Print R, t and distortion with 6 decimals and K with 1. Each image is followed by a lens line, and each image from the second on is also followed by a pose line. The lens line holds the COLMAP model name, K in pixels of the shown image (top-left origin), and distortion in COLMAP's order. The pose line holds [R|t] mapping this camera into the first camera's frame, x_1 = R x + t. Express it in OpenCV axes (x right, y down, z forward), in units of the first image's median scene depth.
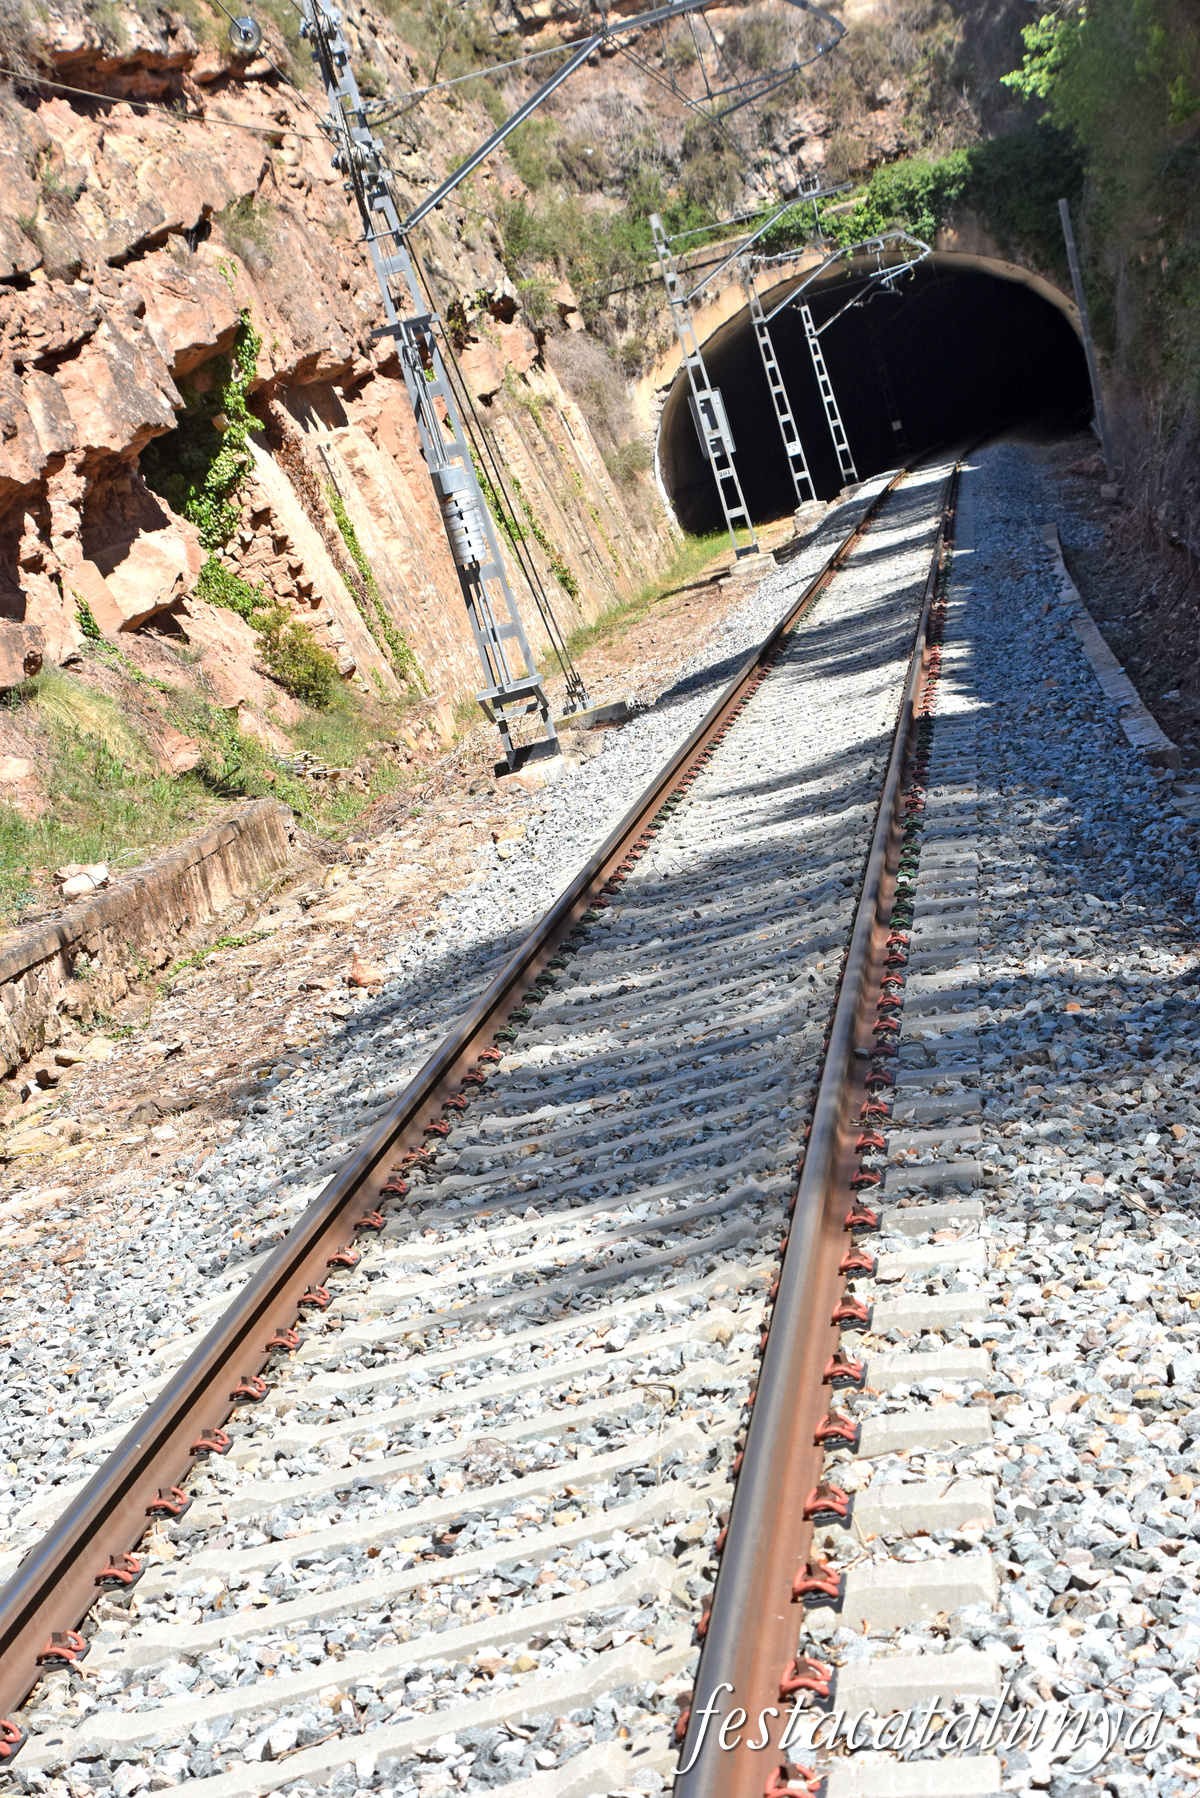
lens RADIAL K [[4468.1, 0, 606.3], [0, 4468.1, 933.2], [0, 0, 1]] dist [0.716463, 1.368996]
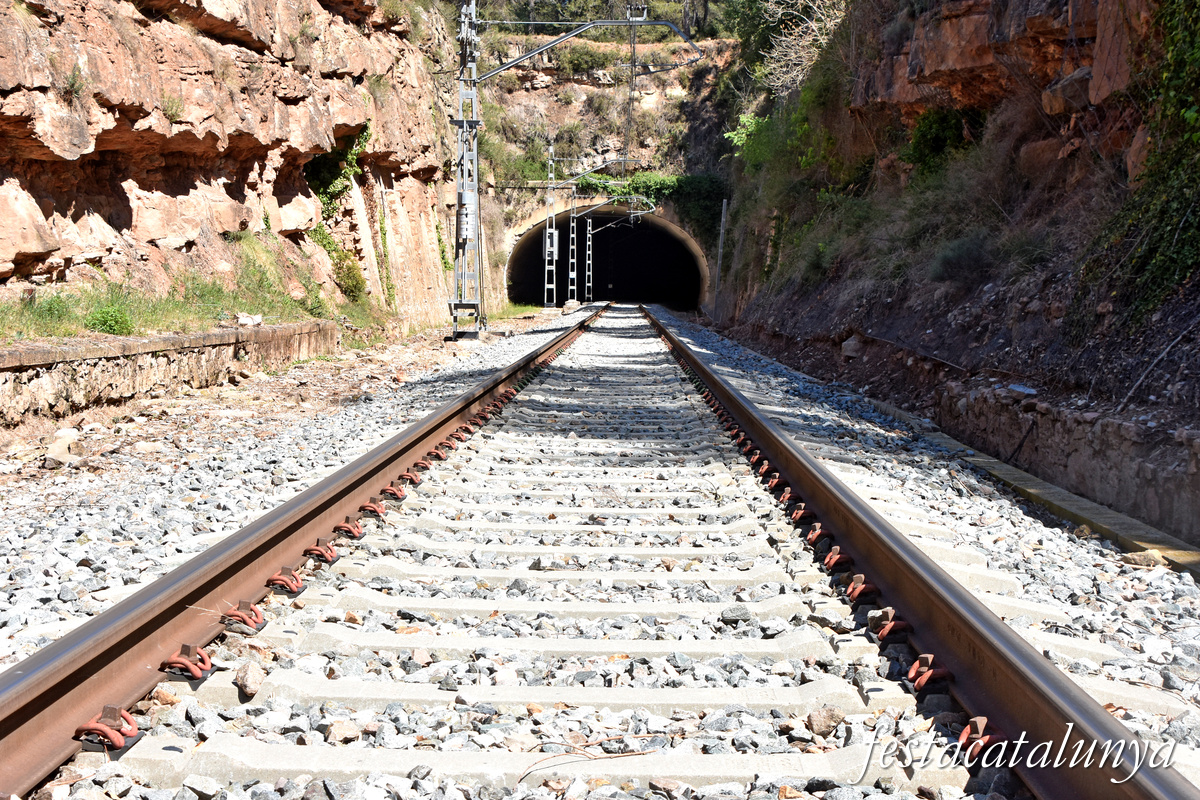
lens RADIAL K [[2033.9, 0, 600.0], [0, 2033.9, 400.0], [0, 0, 1]] dist [0.338571, 0.061292]
pose [[0.954856, 0.285929, 0.080584, -0.012976], [-0.281296, 0.957473, -0.064175, 0.016737], [-0.095507, 0.038609, 0.994680, 0.029346]]
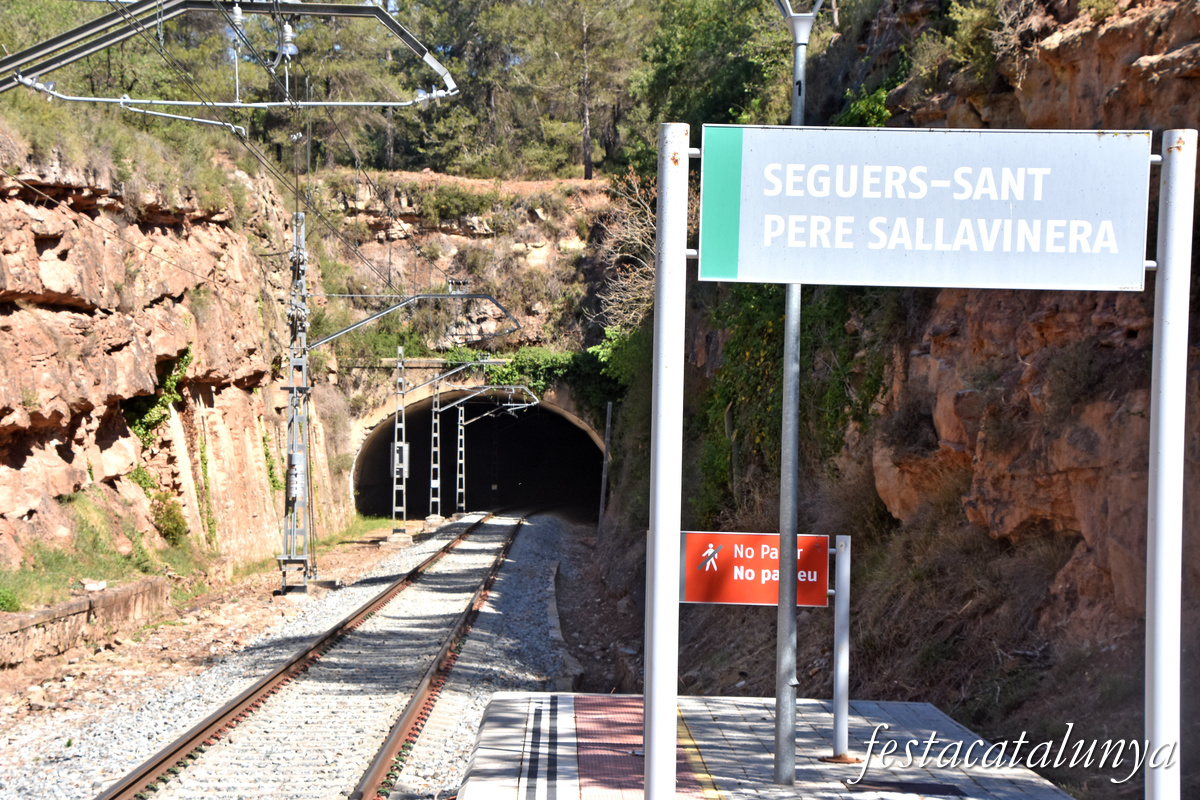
lens RADIAL K [[2982.1, 0, 602.2], [0, 2982.1, 414.2], [0, 0, 1]] dist [0.716463, 1.368996]
pose [[0.953649, 0.286617, 0.091677, -0.017024], [-0.272129, 0.951451, -0.143829, 0.025310], [-0.128450, 0.112215, 0.985347, -0.242653]]
